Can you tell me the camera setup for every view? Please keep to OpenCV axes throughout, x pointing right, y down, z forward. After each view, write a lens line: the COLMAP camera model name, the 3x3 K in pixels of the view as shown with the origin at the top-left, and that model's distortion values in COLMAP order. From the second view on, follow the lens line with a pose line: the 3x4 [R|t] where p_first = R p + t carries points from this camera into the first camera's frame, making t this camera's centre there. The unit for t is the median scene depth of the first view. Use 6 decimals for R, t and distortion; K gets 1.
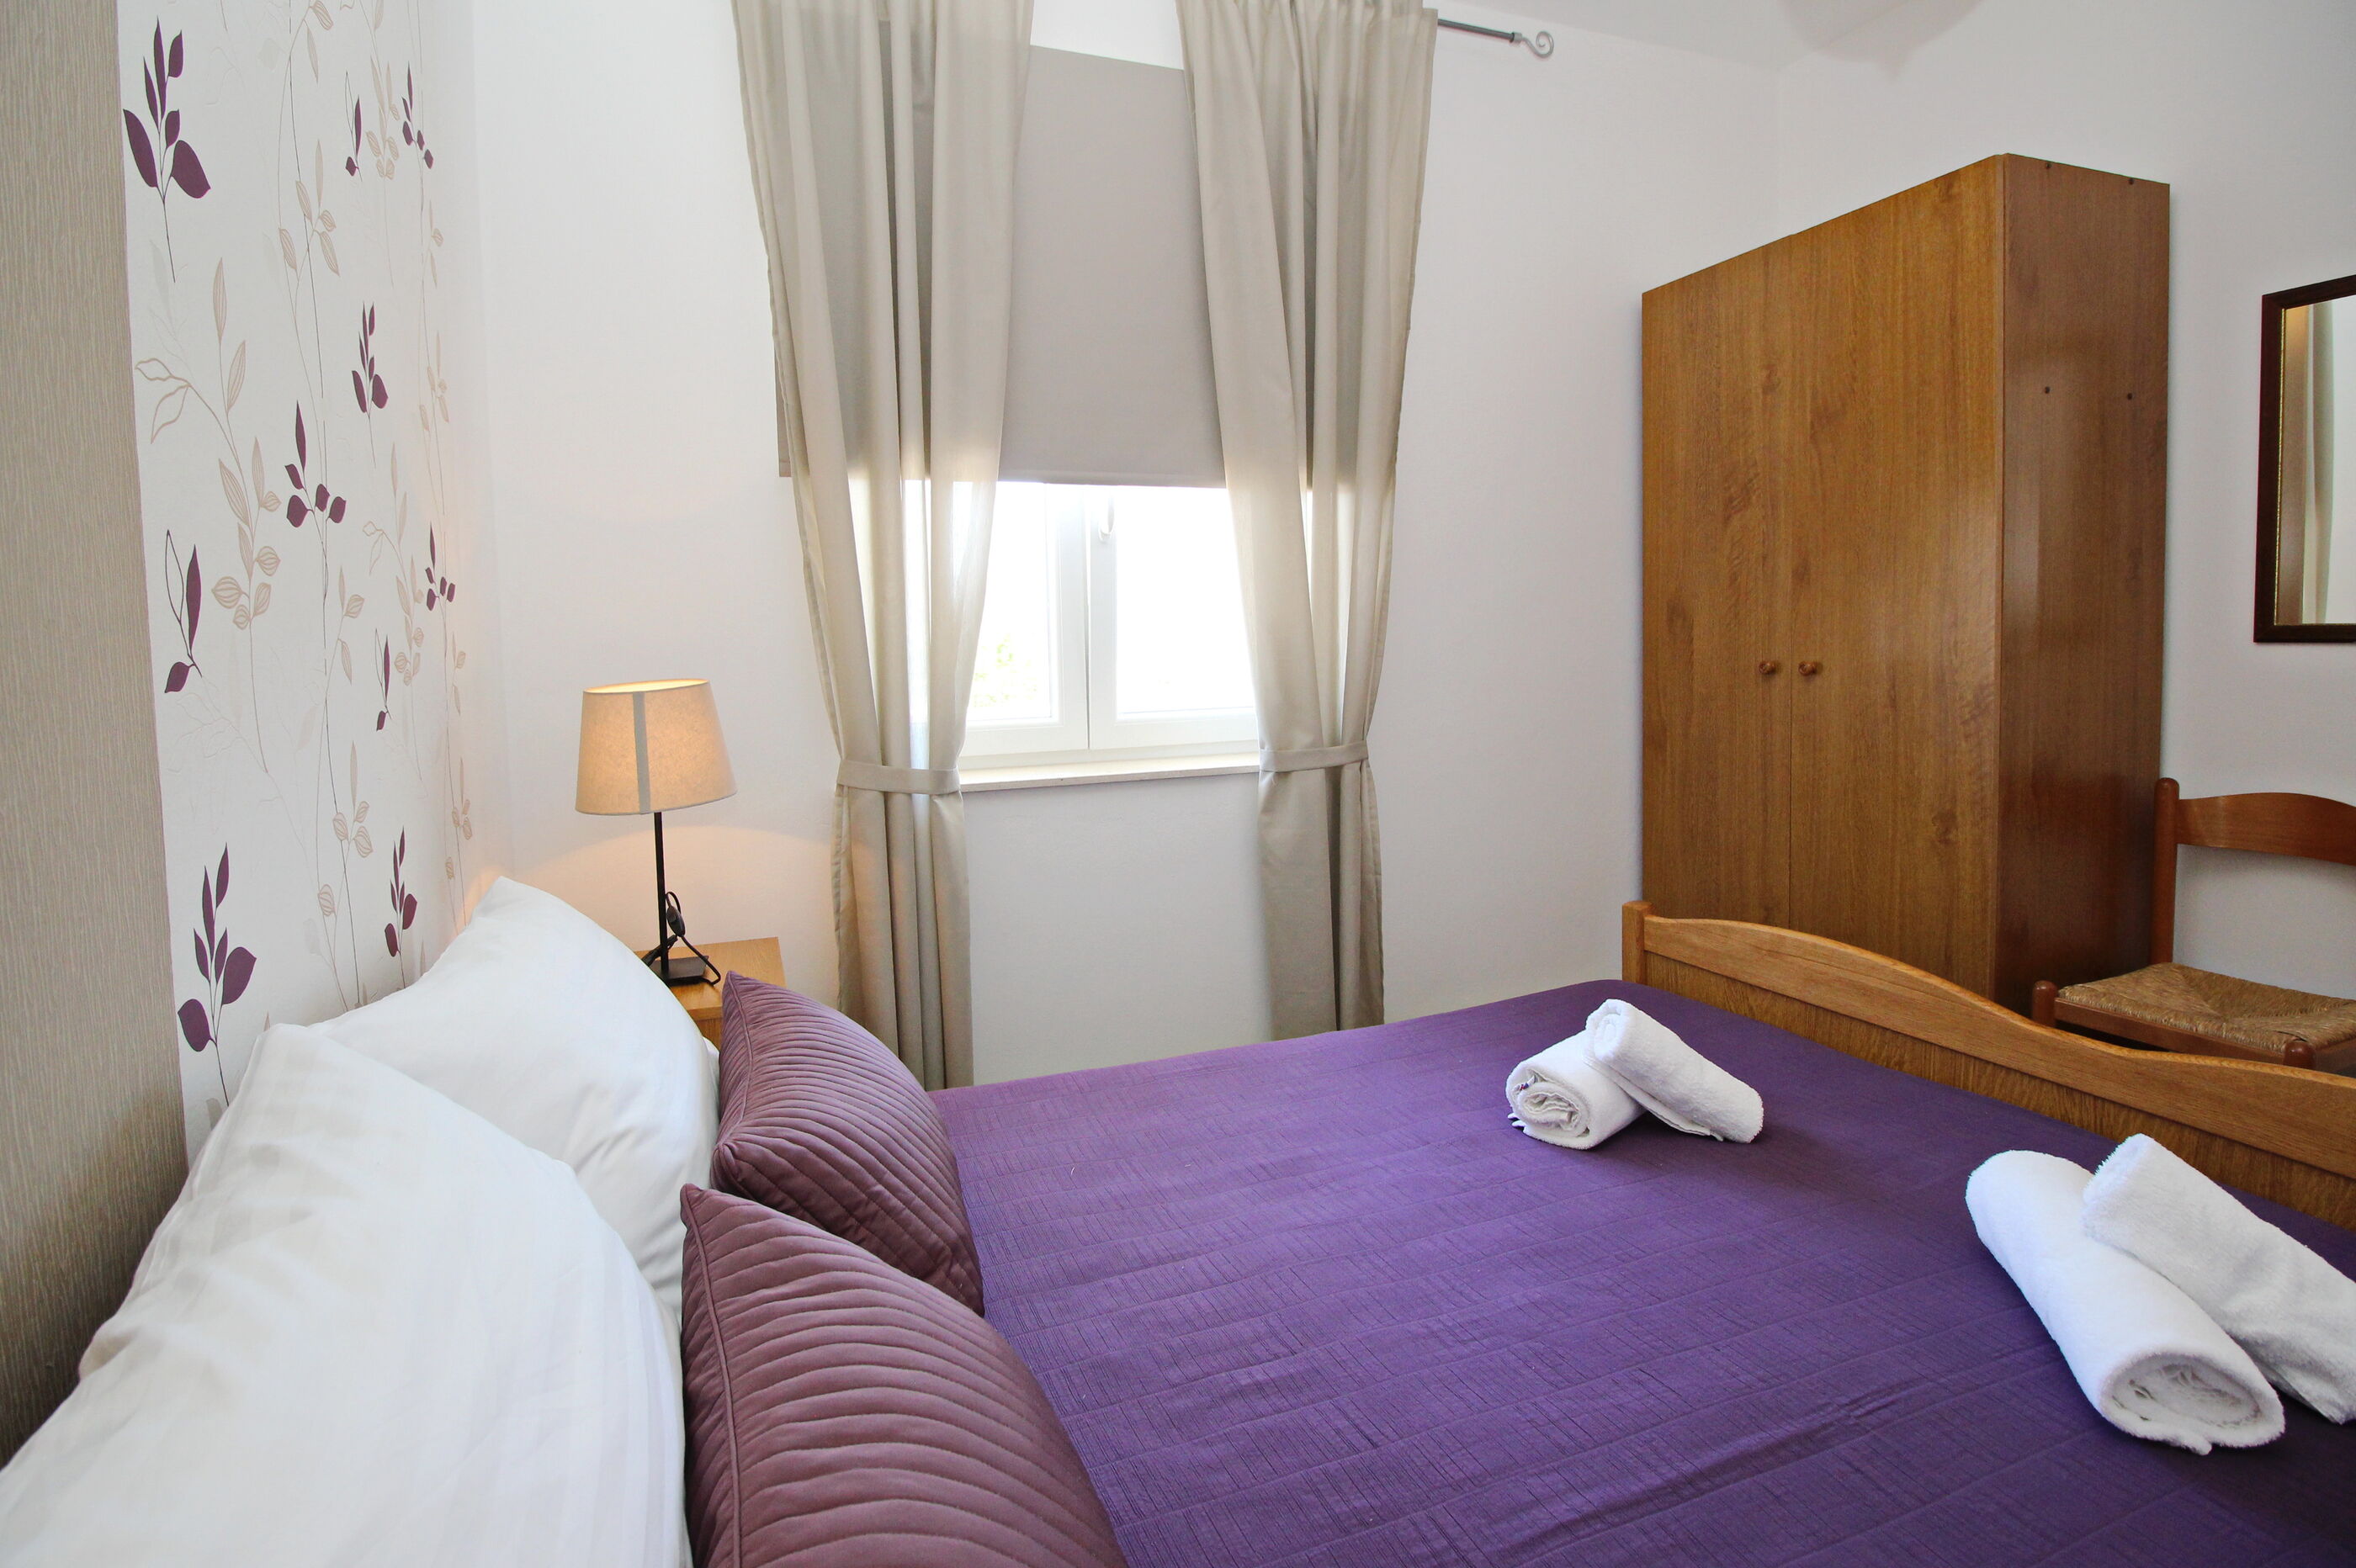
lens RADIAL K [[1154.4, 0, 1064.2], [0, 1154.4, 706.0], [0, 0, 1]] dist [-0.018415, -0.001731]
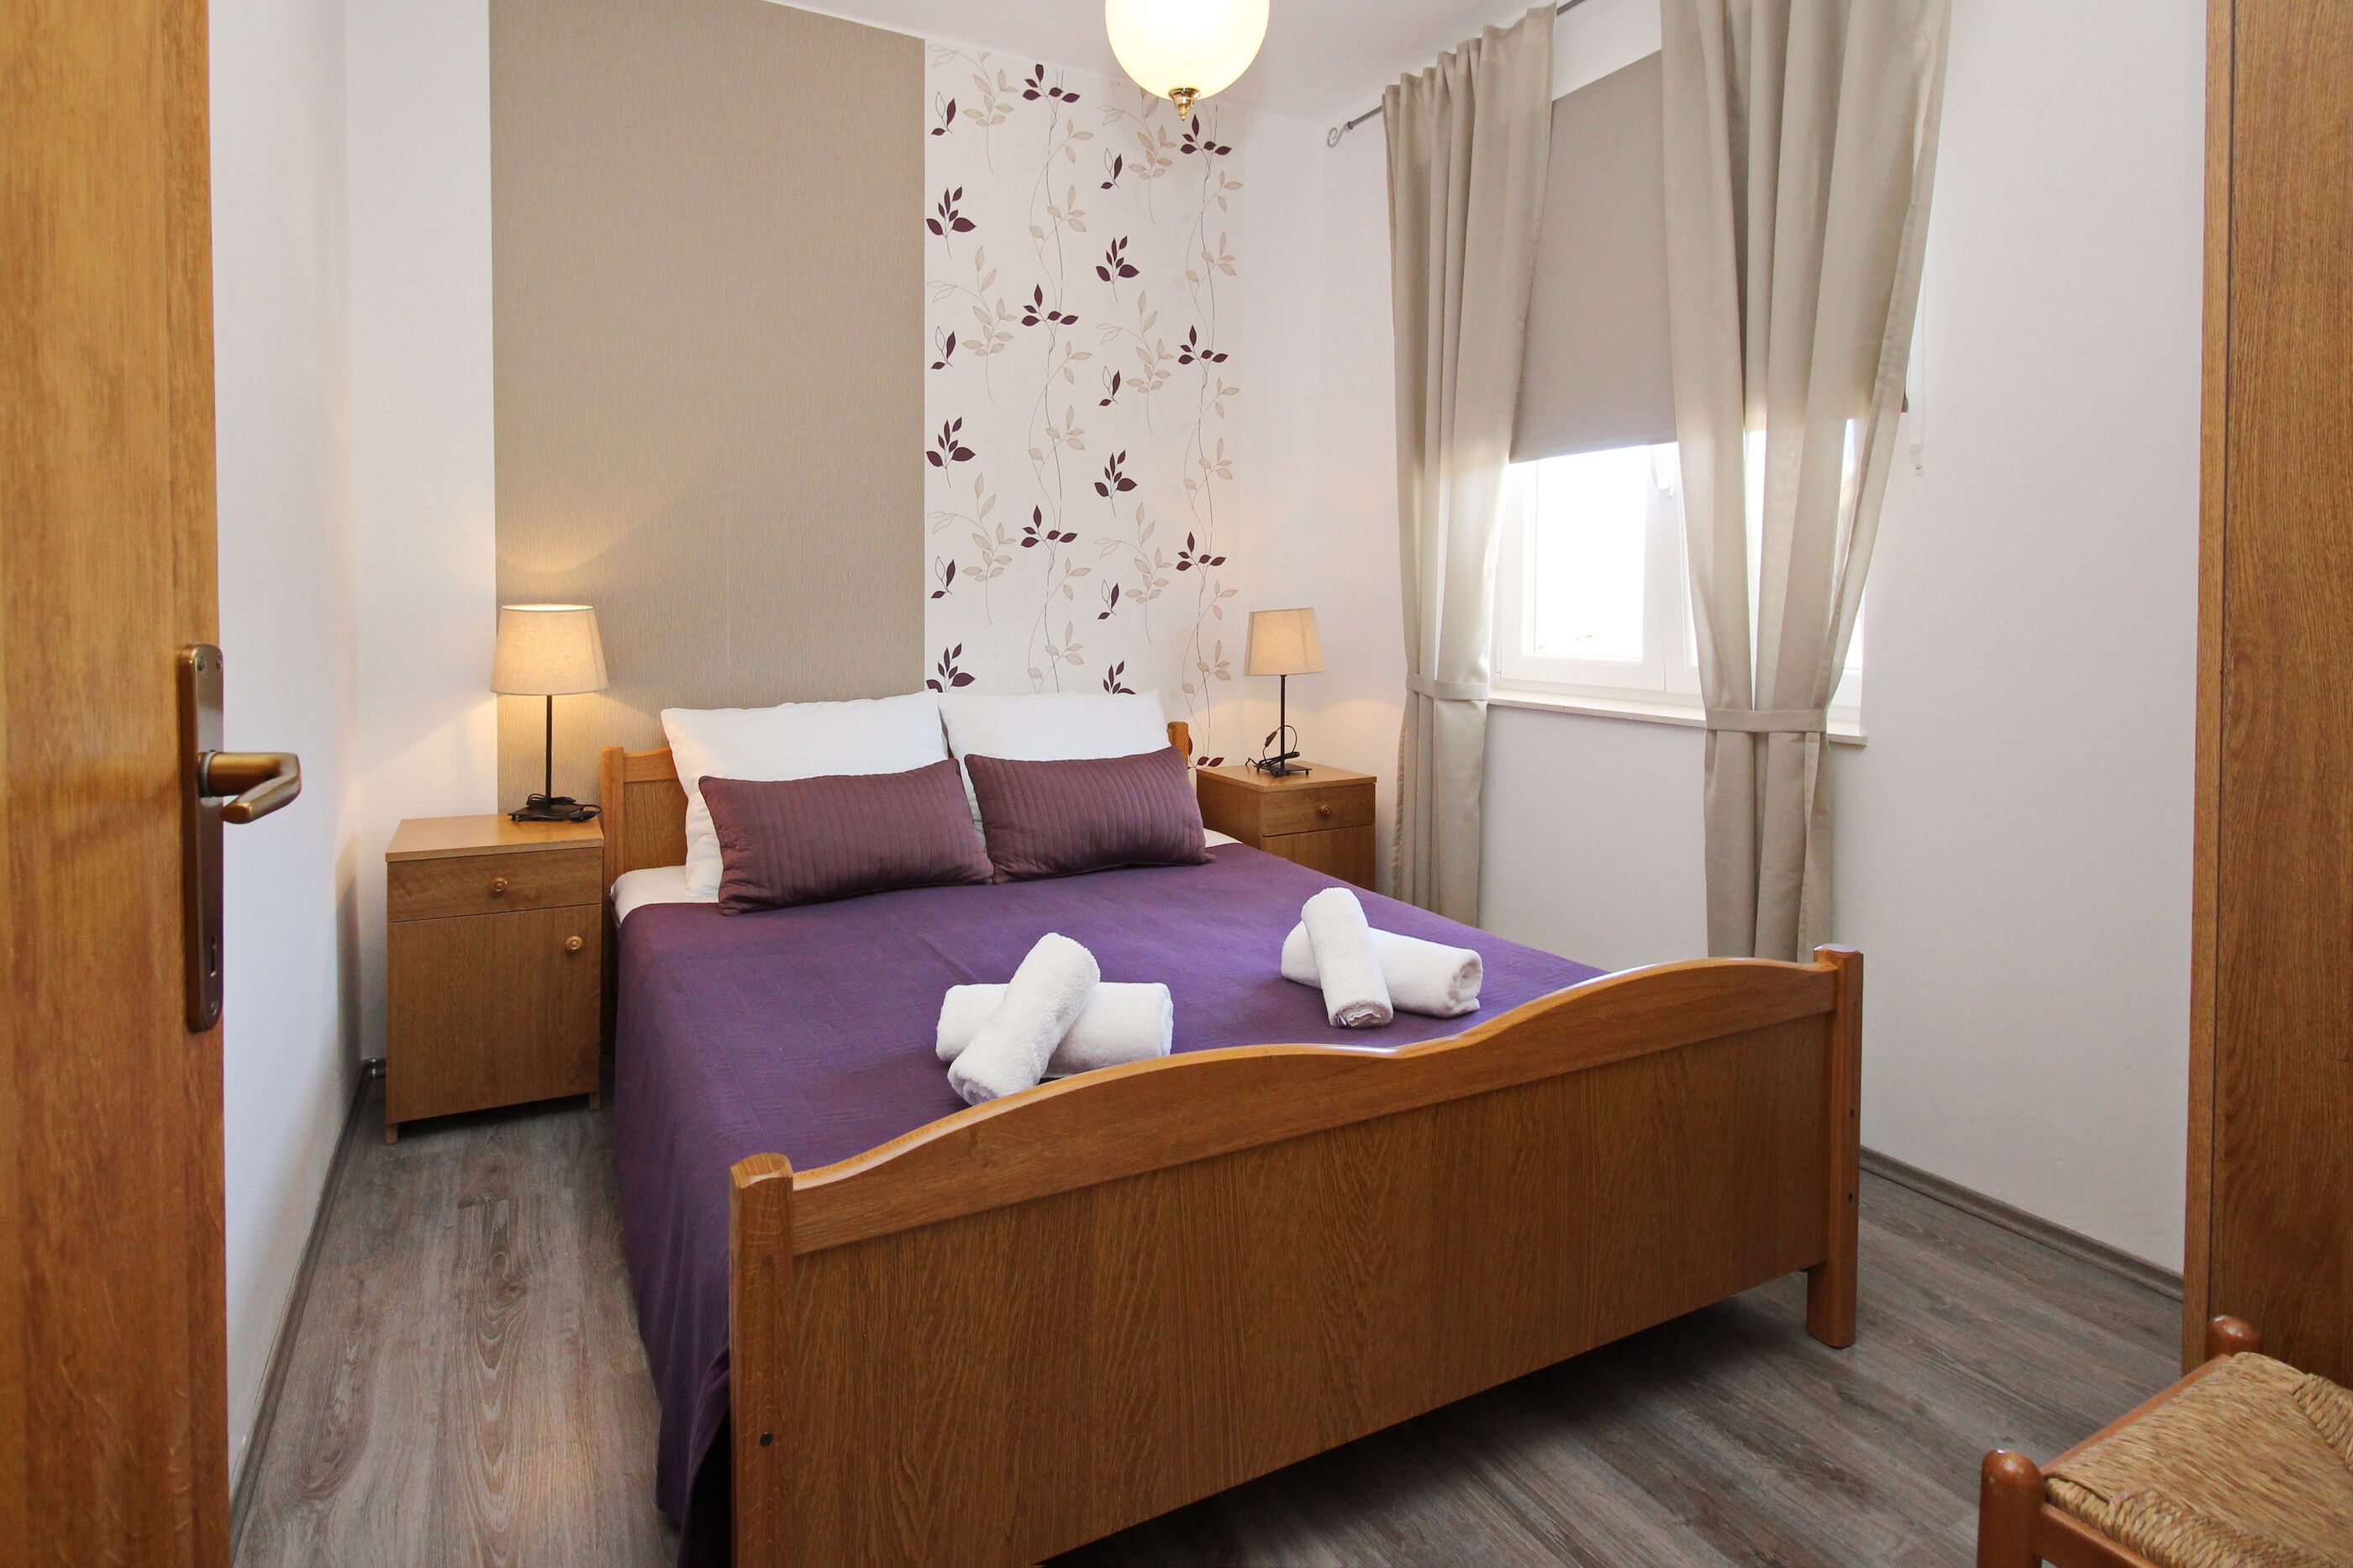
lens RADIAL K [[1153.1, 0, 1150.9], [0, 1153.1, 642.0], [0, 0, 1]] dist [-0.018415, -0.001731]
pose [[0.152887, 0.062775, -0.986248, 2.109554], [-0.061091, 0.996672, 0.053969, -0.079802], [0.986354, 0.052000, 0.156213, 0.749457]]
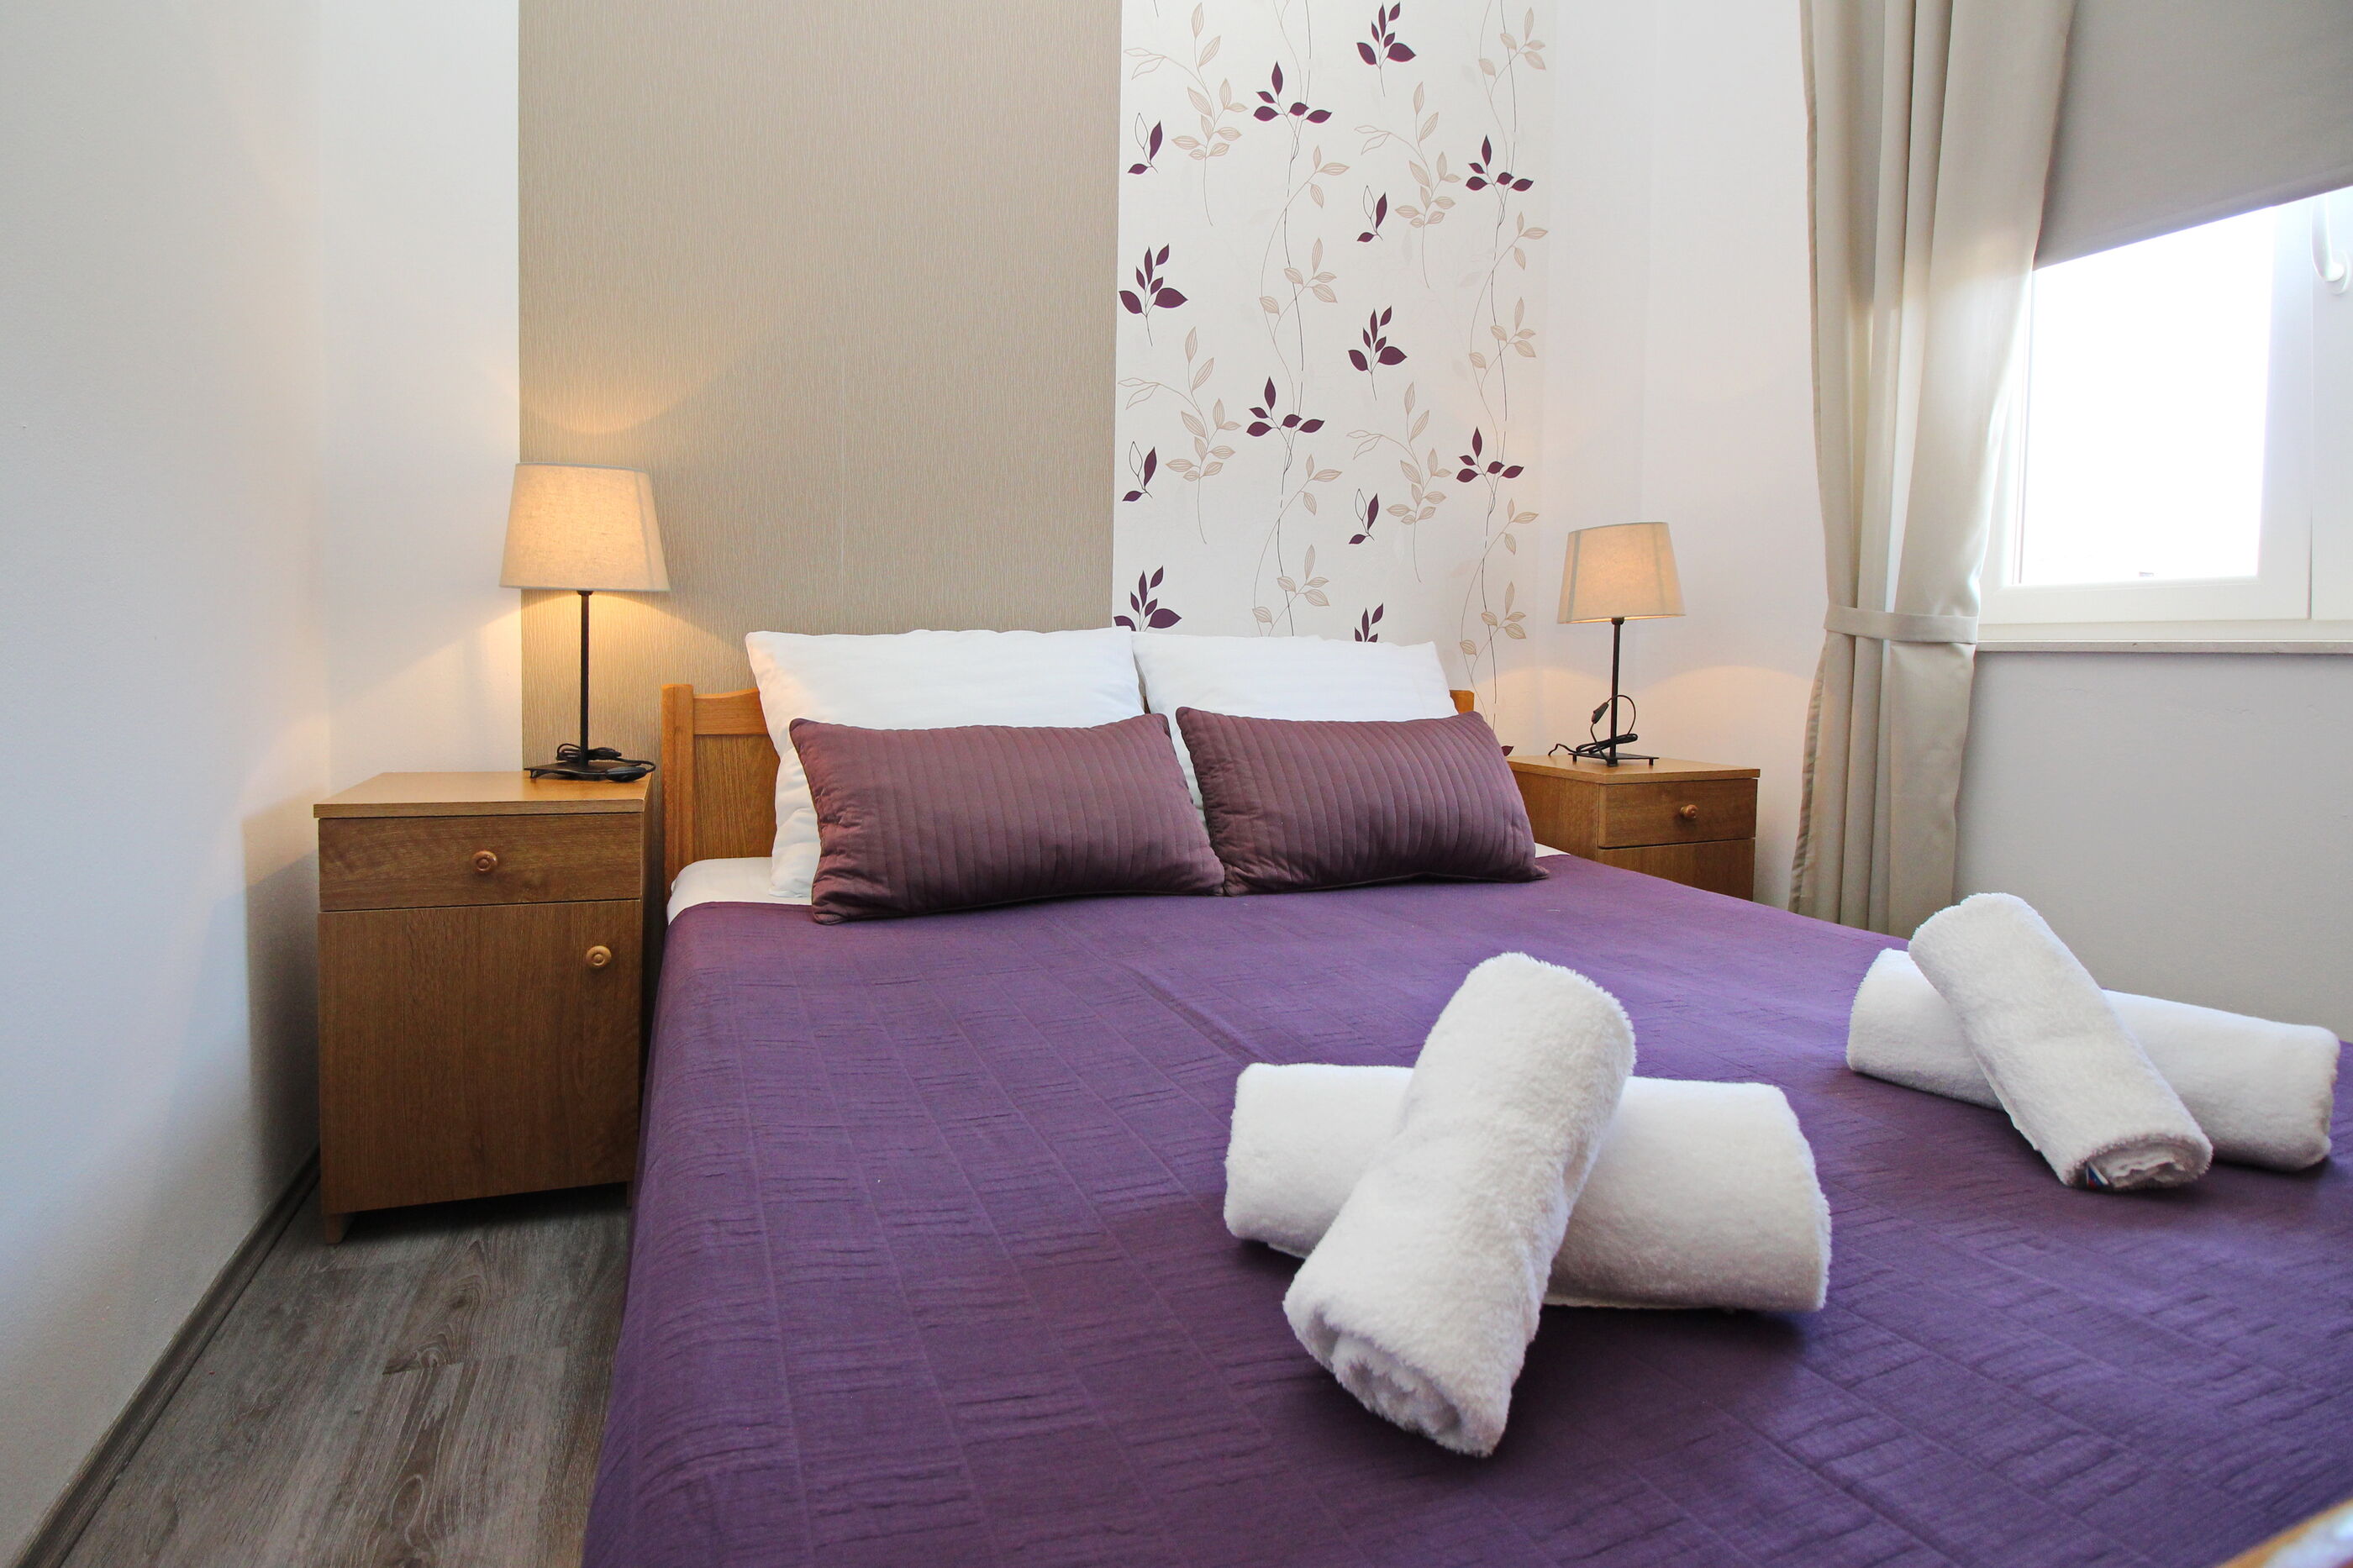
lens RADIAL K [[1153.1, 0, 1160.8], [0, 1153.1, 722.3], [0, 0, 1]] dist [-0.018415, -0.001731]
pose [[0.040217, 0.084003, -0.995654, 1.340287], [-0.070723, 0.994200, 0.081024, 0.189866], [0.996685, 0.067157, 0.045924, 0.661437]]
